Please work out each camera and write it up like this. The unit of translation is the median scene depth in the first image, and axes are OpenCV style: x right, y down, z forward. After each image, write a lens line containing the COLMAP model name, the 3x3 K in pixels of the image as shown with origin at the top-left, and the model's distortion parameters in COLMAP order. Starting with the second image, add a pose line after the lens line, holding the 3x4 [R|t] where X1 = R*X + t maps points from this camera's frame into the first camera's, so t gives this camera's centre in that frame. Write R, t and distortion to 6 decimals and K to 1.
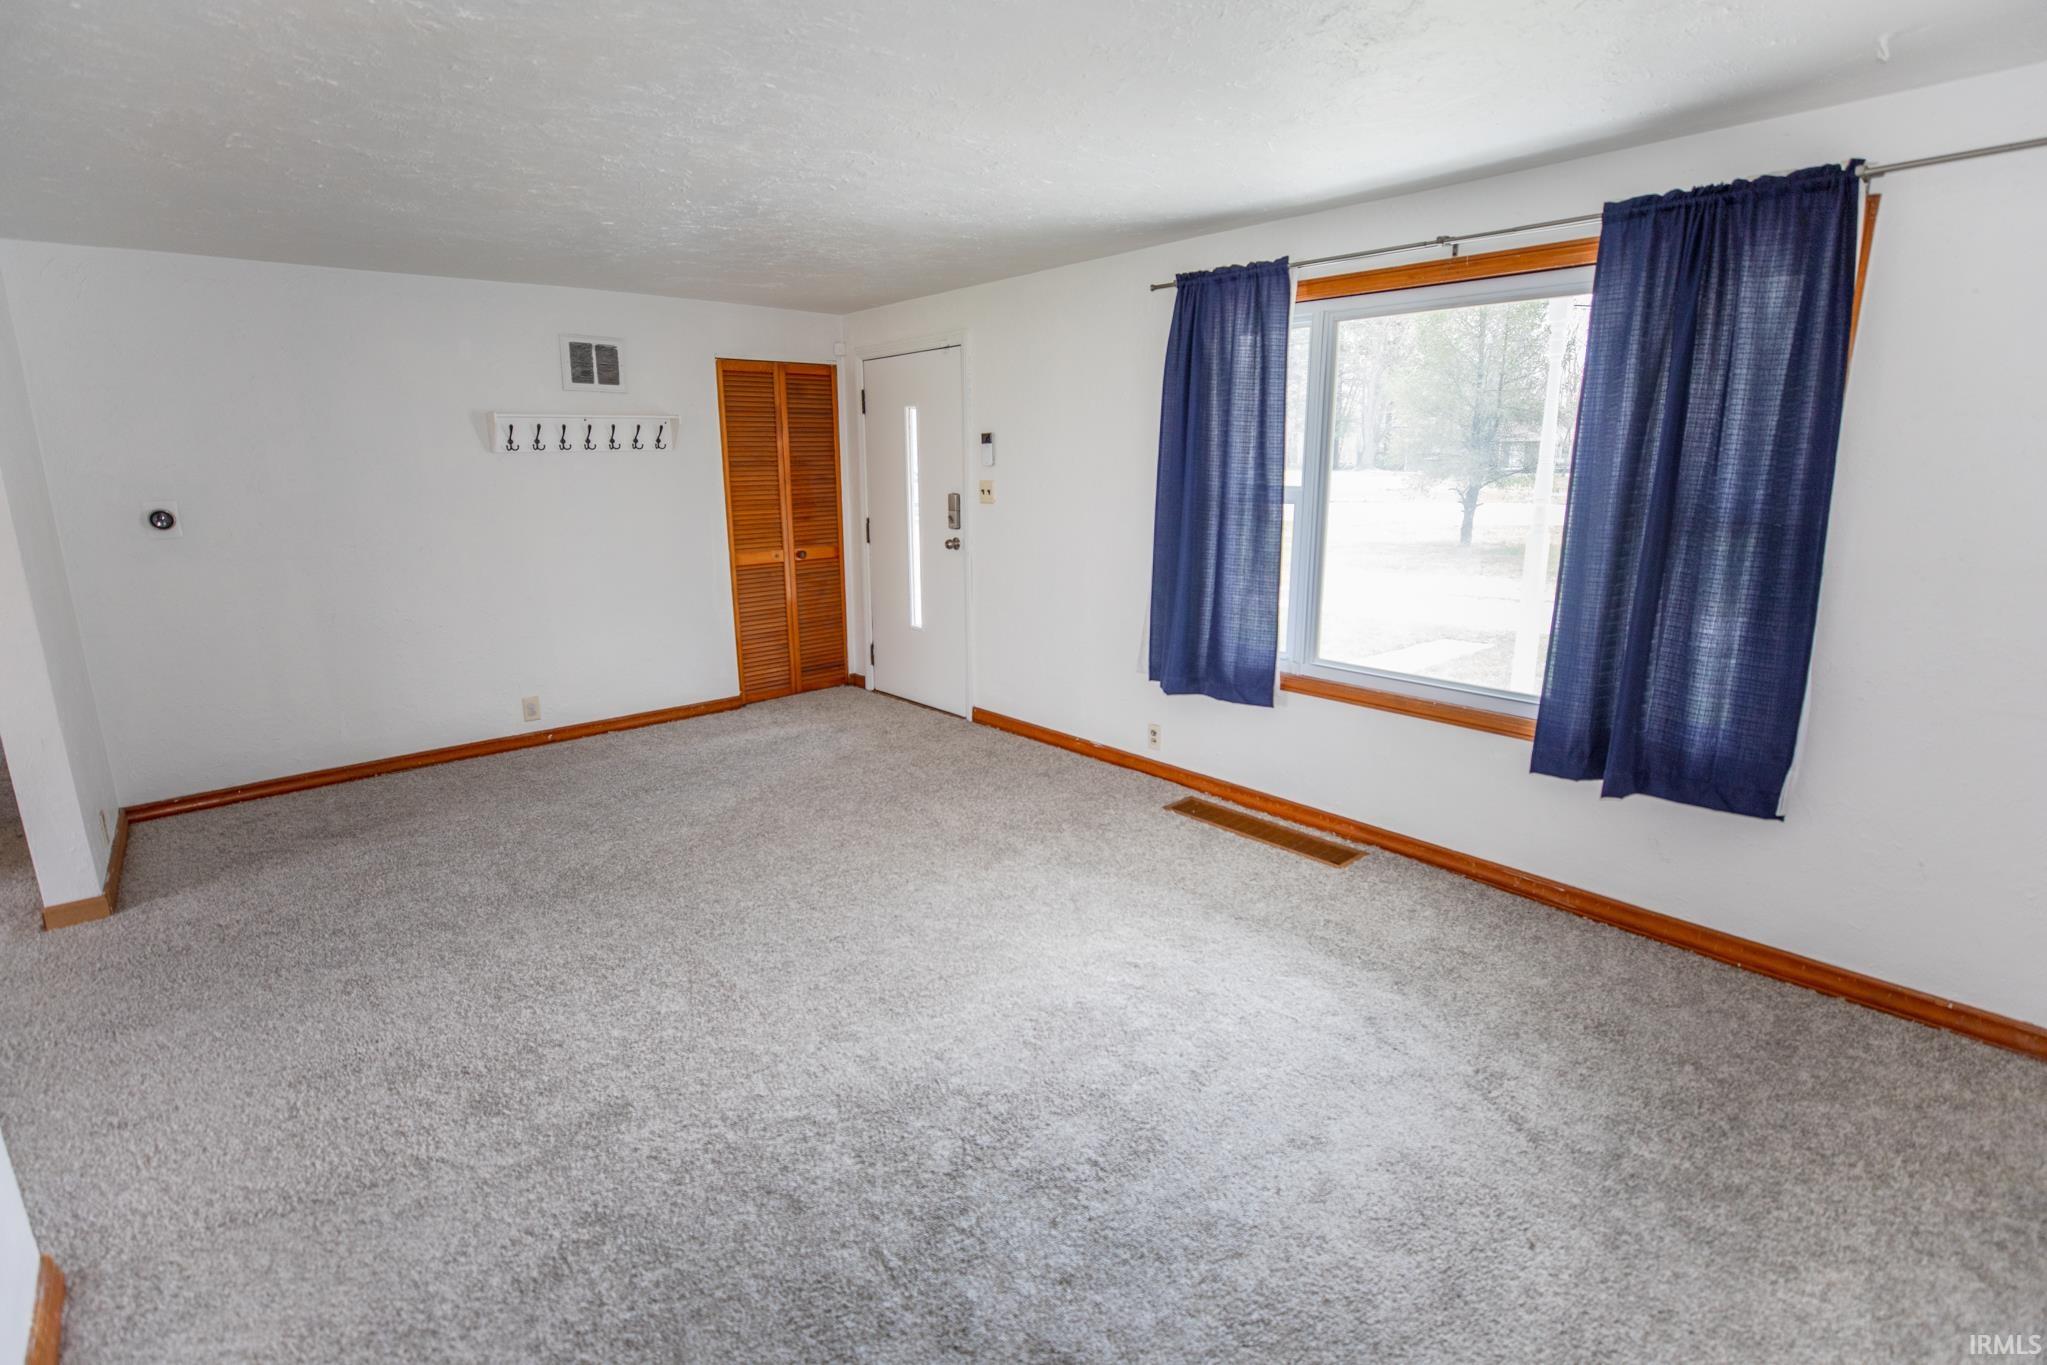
lens RADIAL K [[941.1, 0, 1004.5], [0, 941.1, 684.1], [0, 0, 1]] dist [-0.050837, 0.015729]
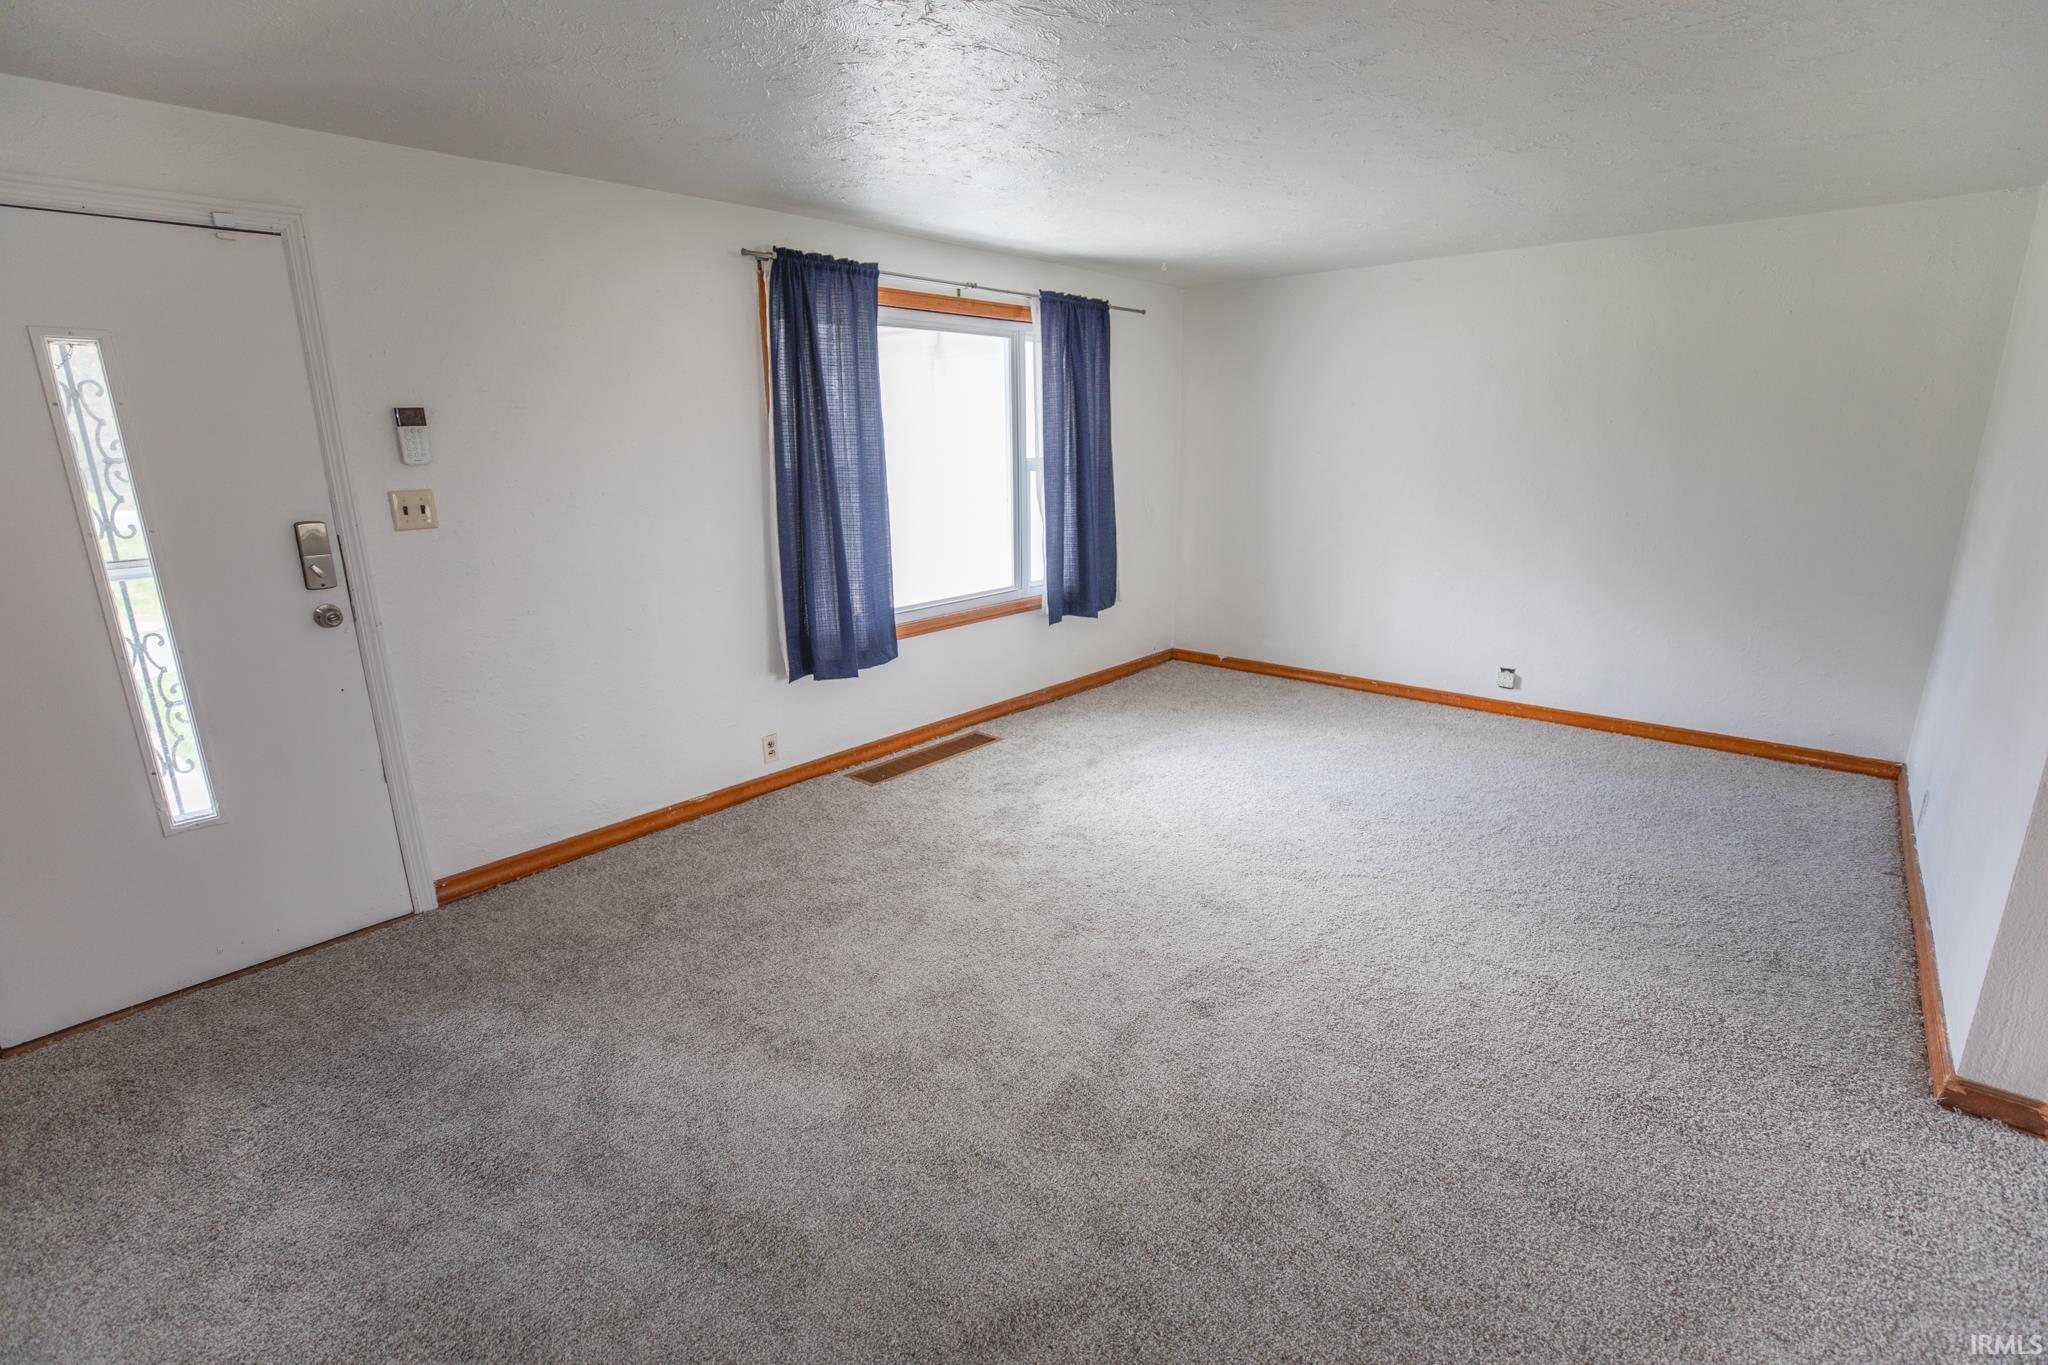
lens RADIAL K [[941.6, 0, 1005.0], [0, 941.6, 684.1], [0, 0, 1]] dist [-0.050837, 0.015729]
pose [[-0.123176, -0.242190, 0.962378, -0.874799], [0.252711, 0.930138, 0.266421, -0.224845], [-0.959669, 0.276020, -0.053367, 0.971239]]
